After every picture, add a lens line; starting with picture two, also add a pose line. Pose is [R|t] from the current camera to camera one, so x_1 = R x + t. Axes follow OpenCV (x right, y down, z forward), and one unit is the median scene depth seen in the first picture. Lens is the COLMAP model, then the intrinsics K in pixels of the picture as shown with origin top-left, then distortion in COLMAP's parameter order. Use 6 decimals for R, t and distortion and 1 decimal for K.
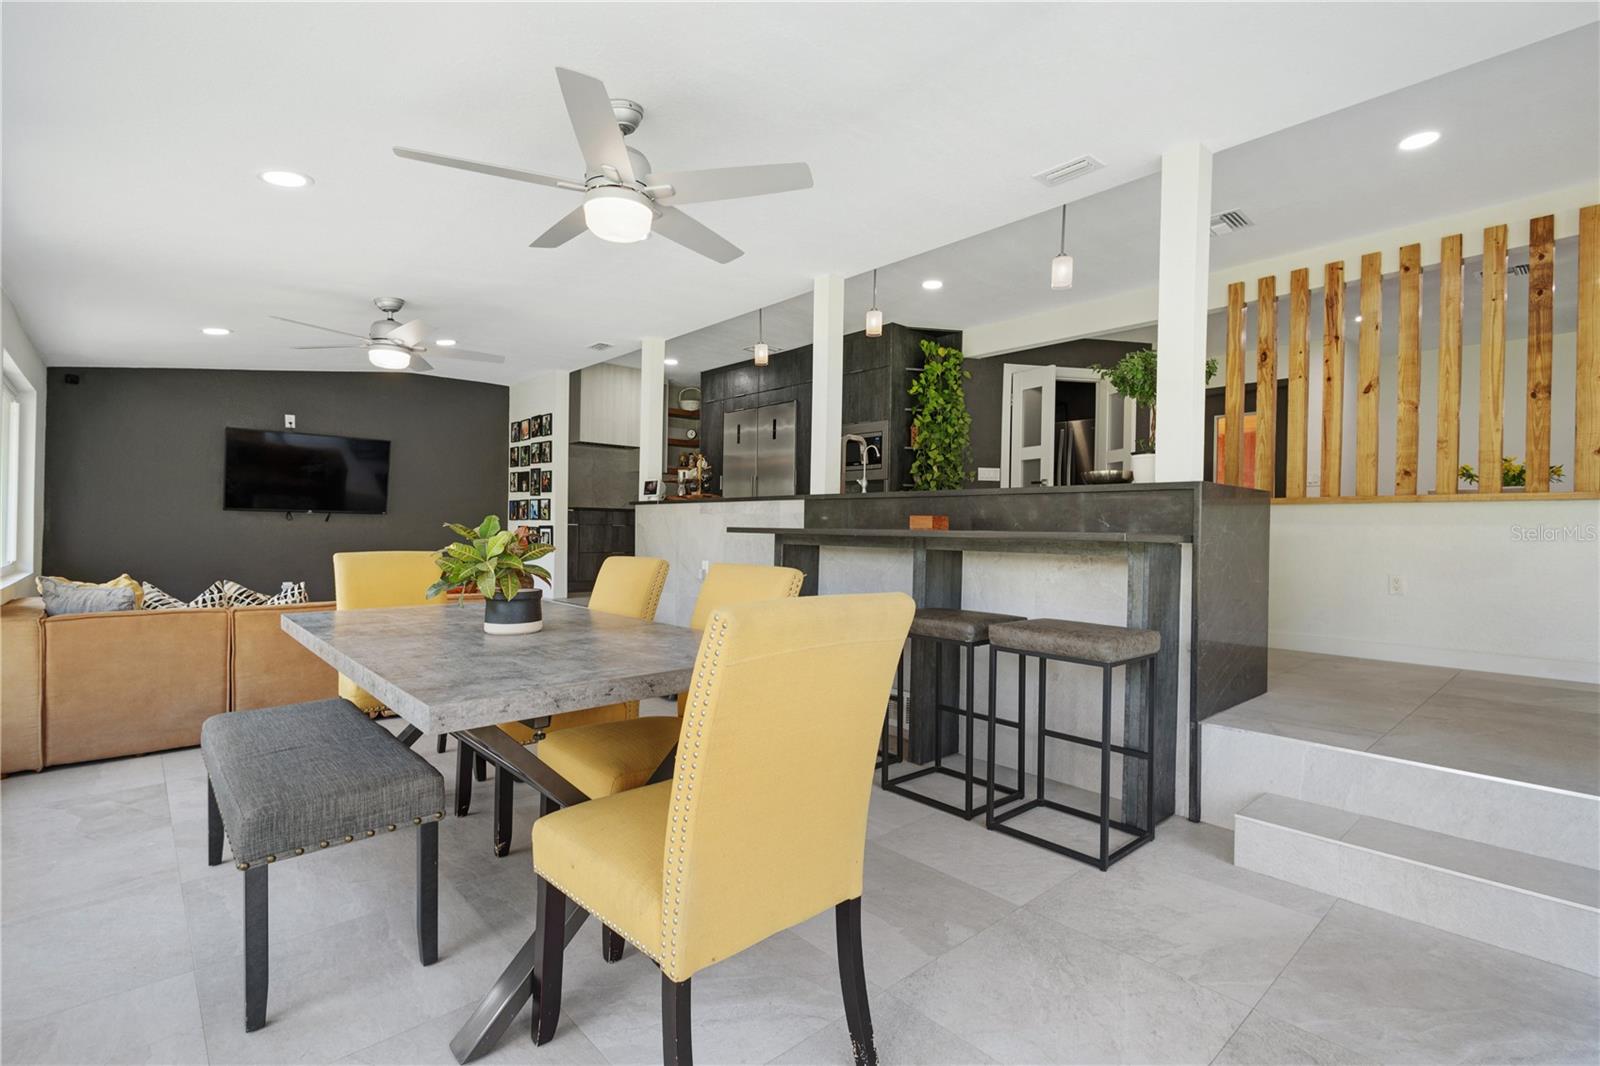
lens RADIAL K [[737.6, 0, 802.8], [0, 737.6, 532.9], [0, 0, 1]] dist [0.011314, -0.000360]
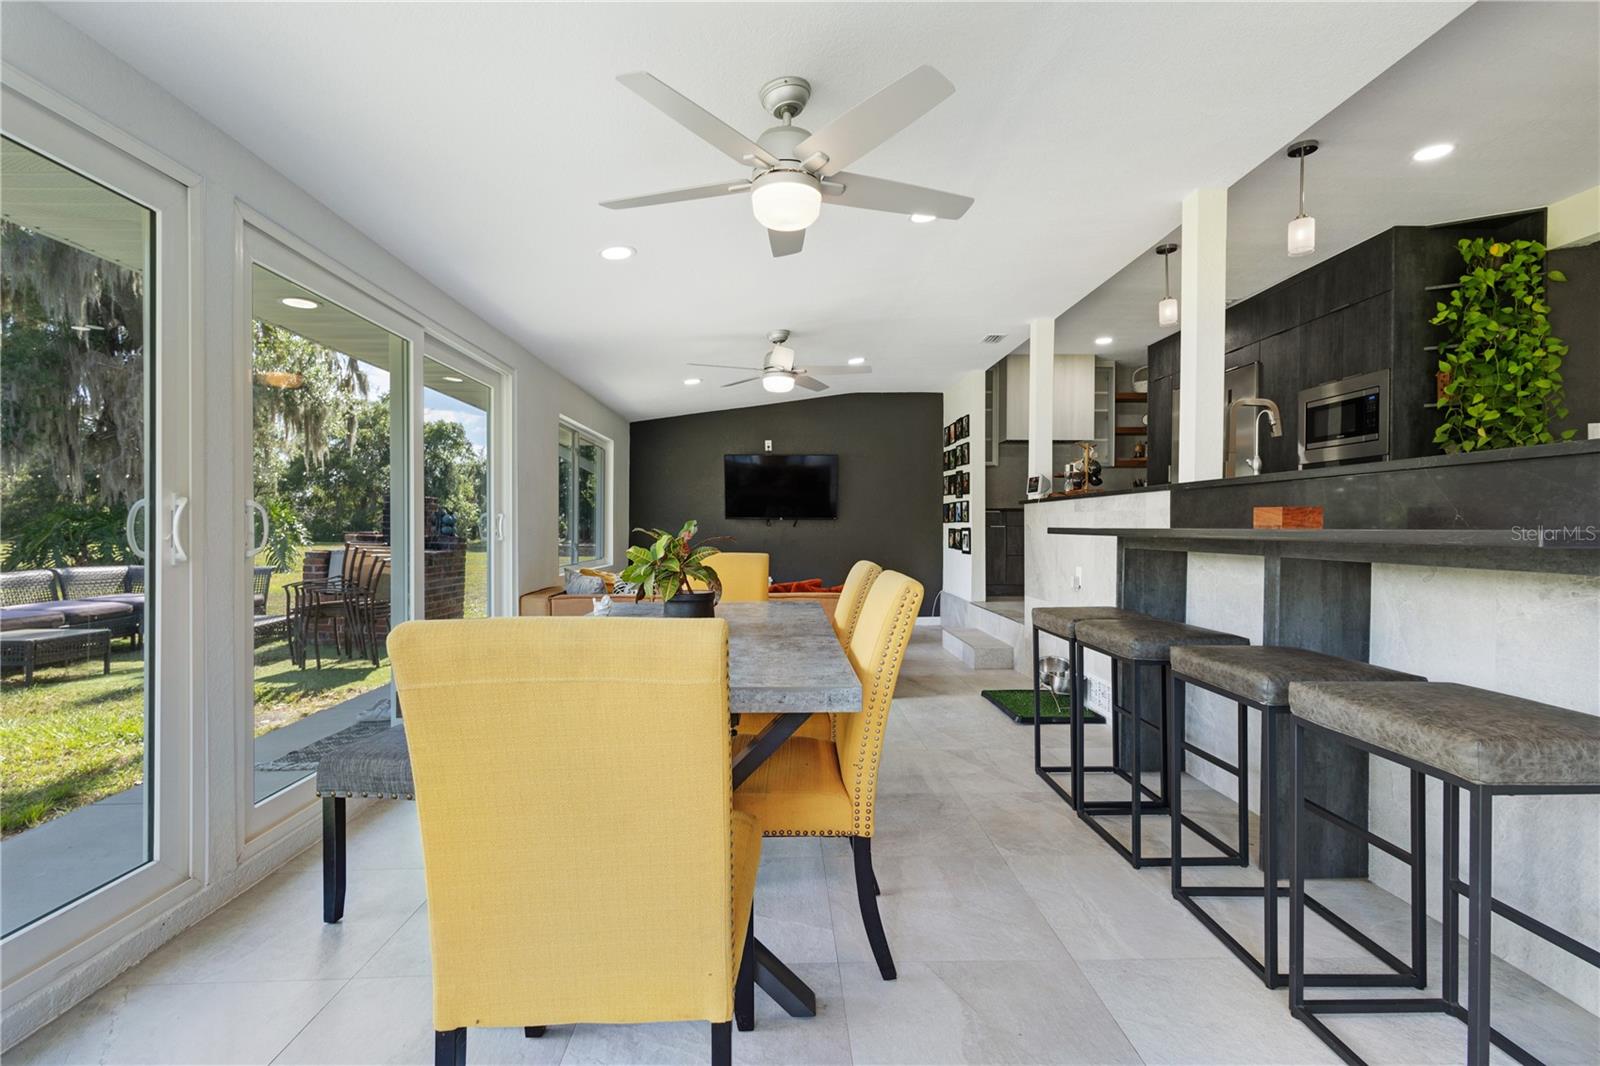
lens RADIAL K [[737.6, 0, 802.8], [0, 737.6, 532.9], [0, 0, 1]] dist [0.011314, -0.000360]
pose [[0.762559, -0.009018, -0.646856, 0.145539], [0.007957, 0.999958, -0.004561, -0.000114], [0.646870, -0.001669, 0.762598, 0.111684]]
